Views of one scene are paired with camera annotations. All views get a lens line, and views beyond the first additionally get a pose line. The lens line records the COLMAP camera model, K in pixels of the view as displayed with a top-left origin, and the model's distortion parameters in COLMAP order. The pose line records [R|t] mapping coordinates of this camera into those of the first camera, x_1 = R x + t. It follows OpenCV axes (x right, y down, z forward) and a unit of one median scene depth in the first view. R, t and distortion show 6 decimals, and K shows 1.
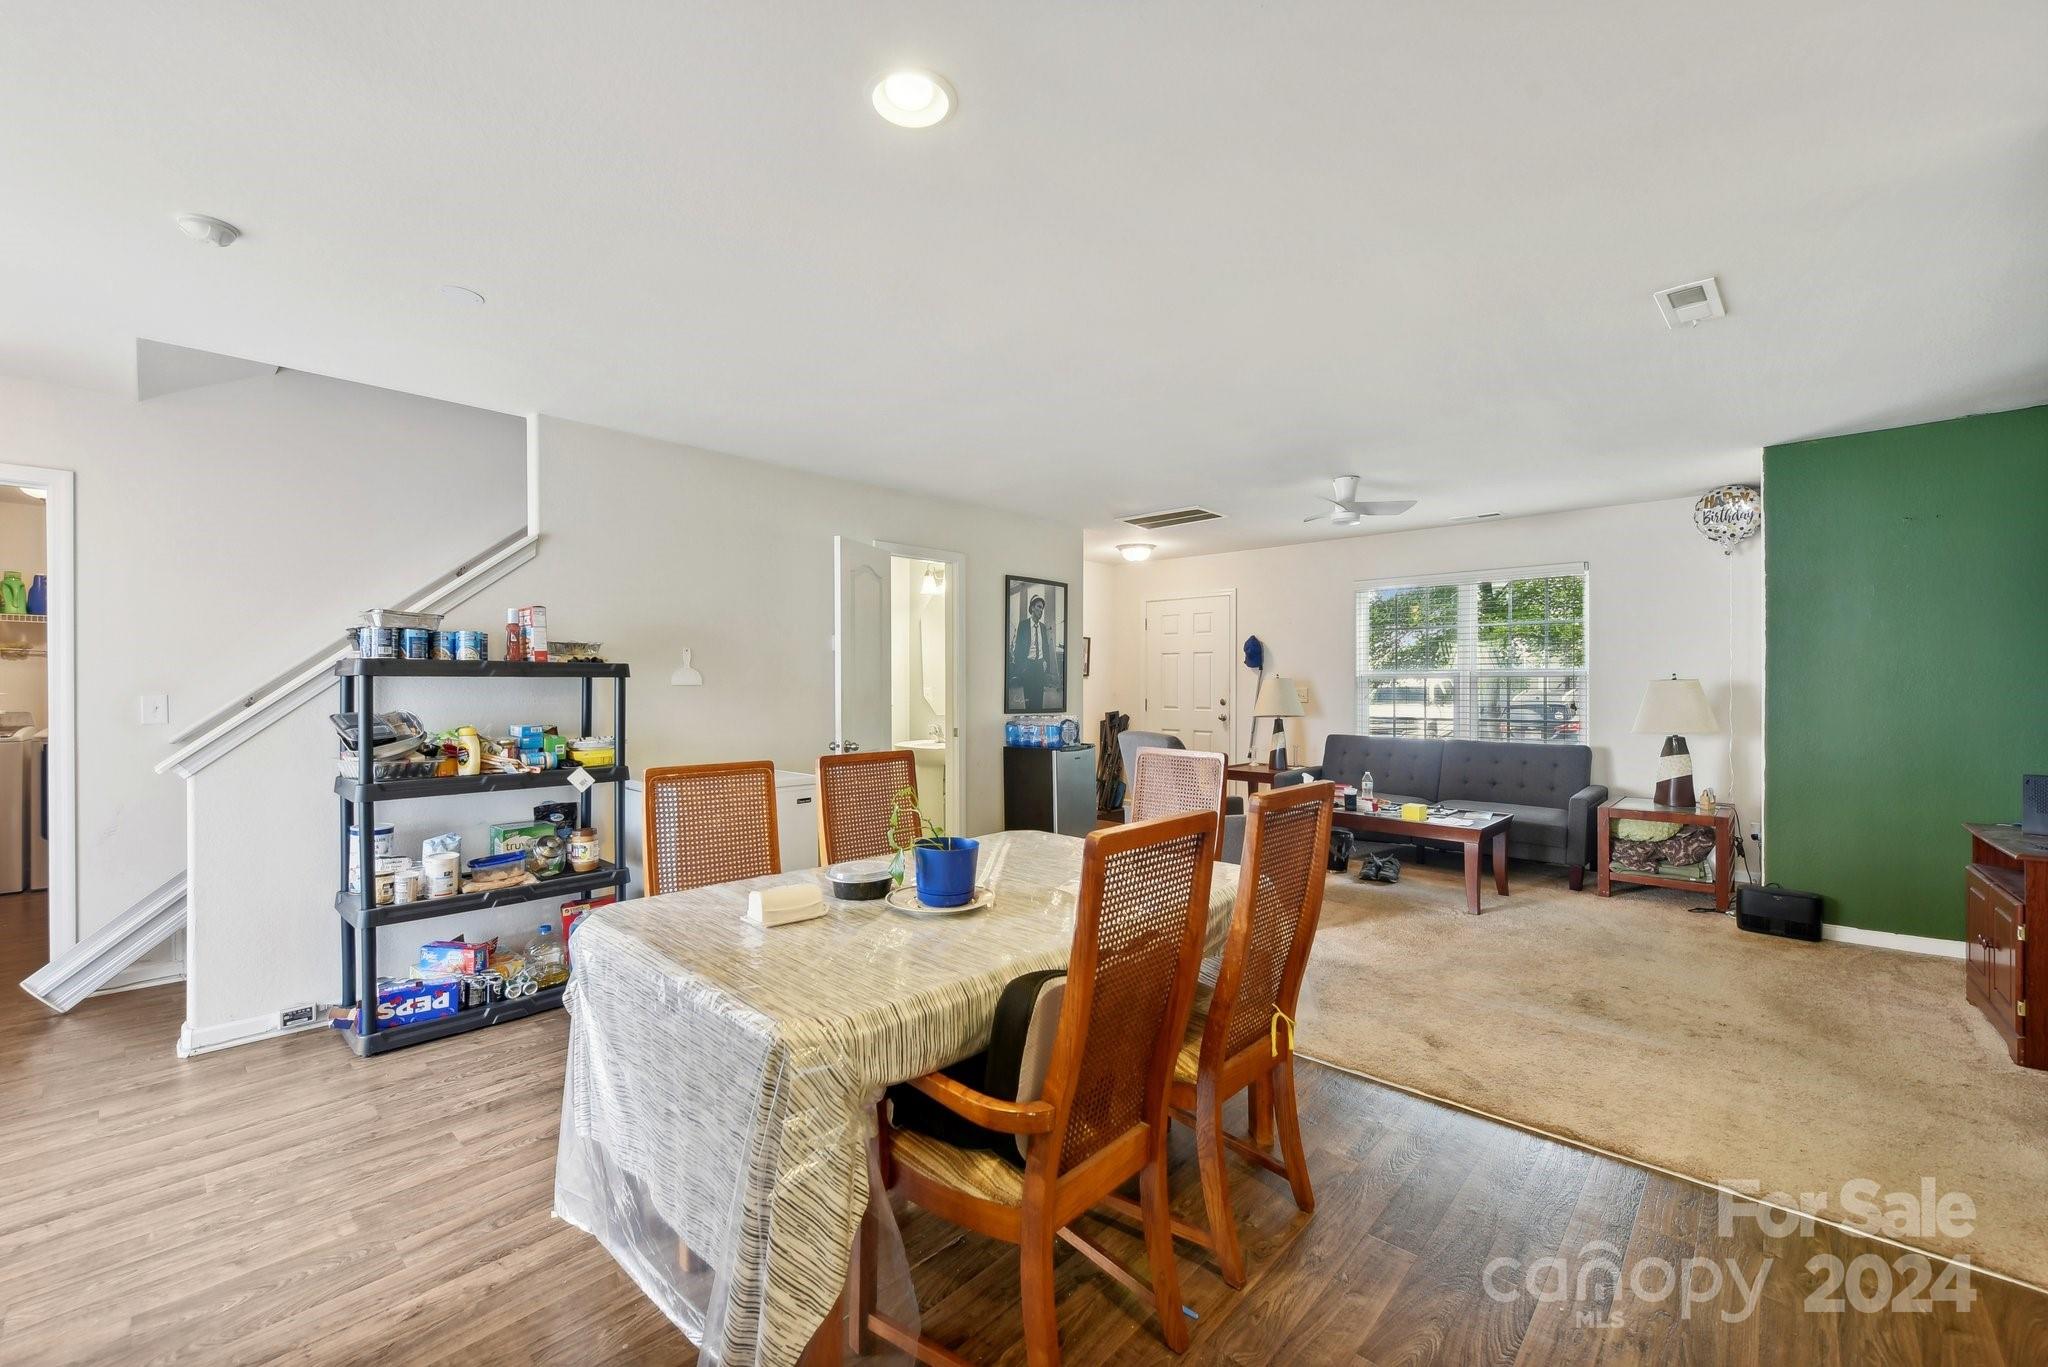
lens RADIAL K [[838.5, 0, 1020.9], [0, 838.5, 685.9], [0, 0, 1]] dist [-0.002327, -0.000205]
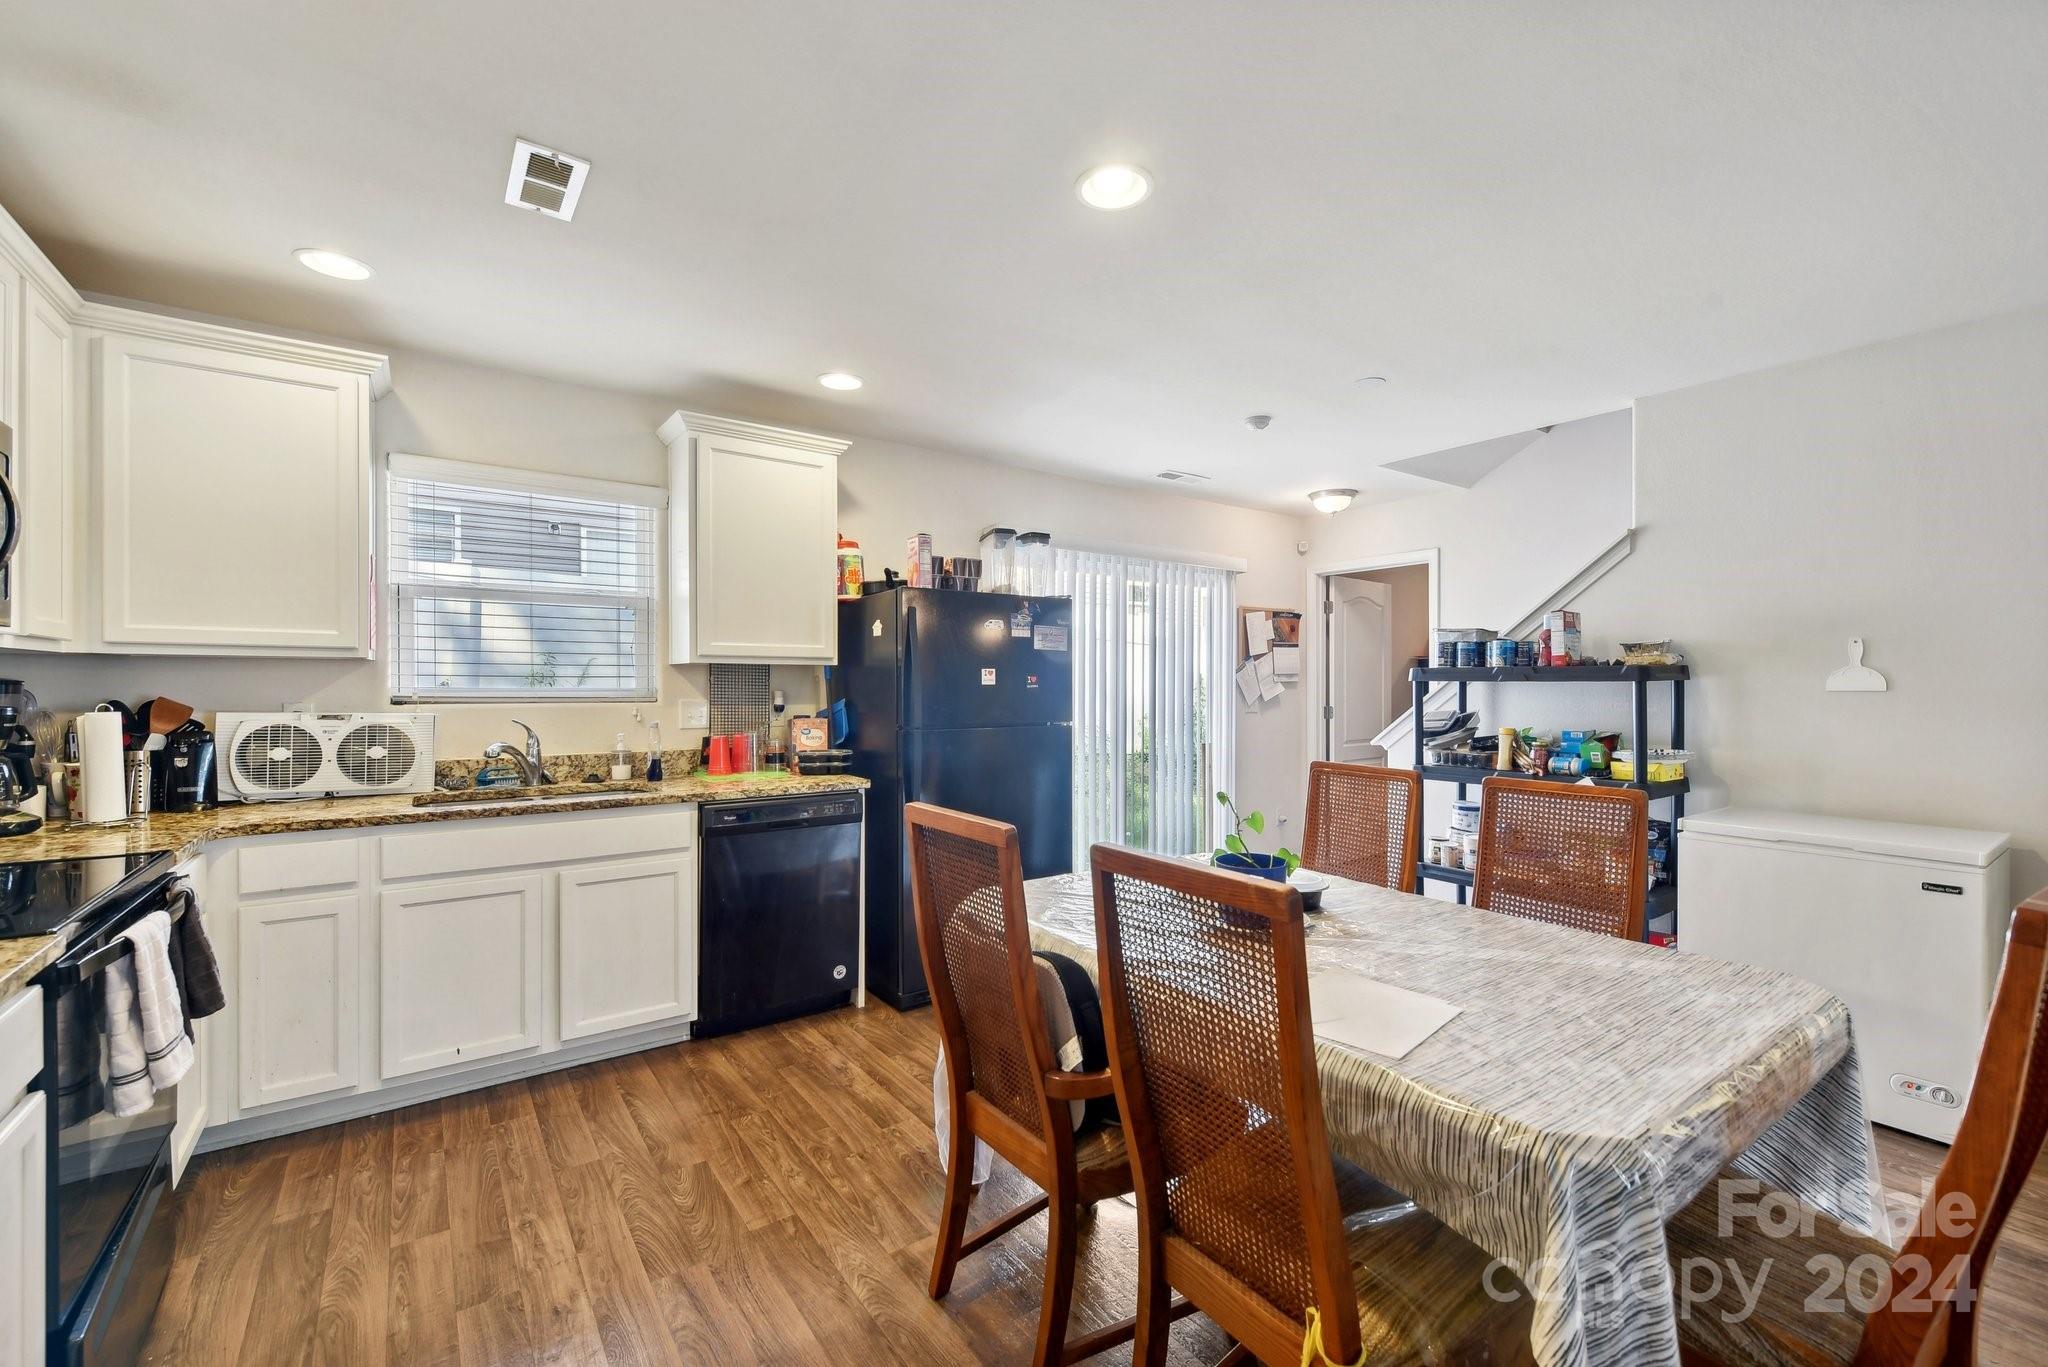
lens RADIAL K [[838.5, 0, 1020.9], [0, 838.5, 685.9], [0, 0, 1]] dist [-0.002327, -0.000205]
pose [[-0.206093, 0.002725, -0.978529, 0.319450], [-0.002697, 0.999991, 0.003353, -0.004054], [0.978529, 0.003330, -0.206084, 0.344695]]
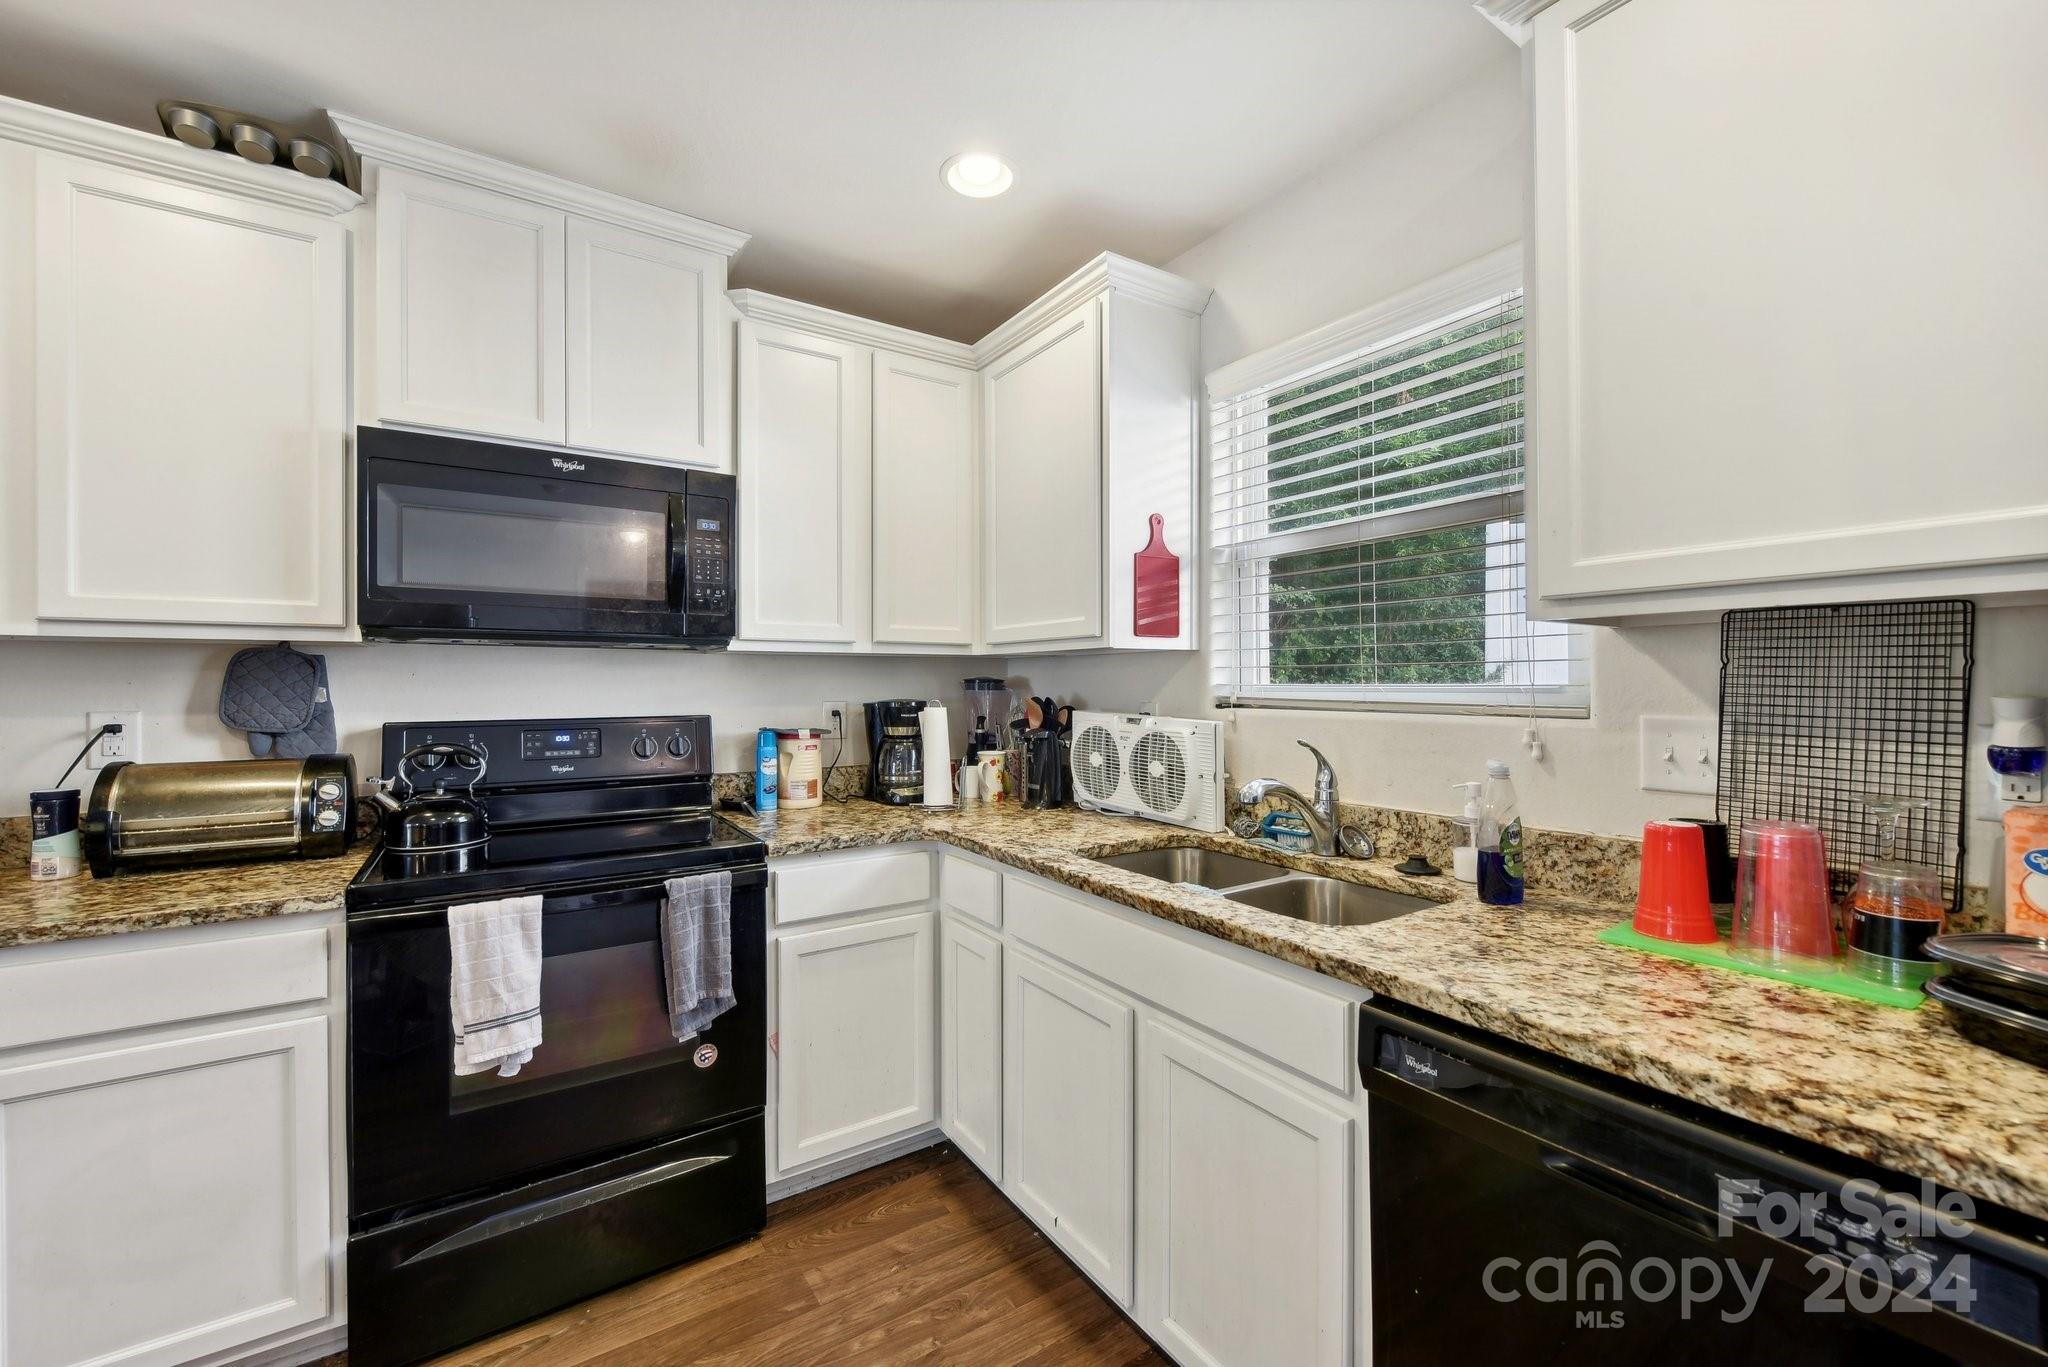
lens RADIAL K [[820.7, 0, 1018.8], [0, 820.7, 682.3], [0, 0, 1]] dist [-0.003753, -0.000619]
pose [[-0.969245, 0.005463, 0.246038, -0.129000], [0.005420, 0.999985, -0.000853, -0.001420], [-0.246039, 0.000506, -0.969260, 0.245343]]
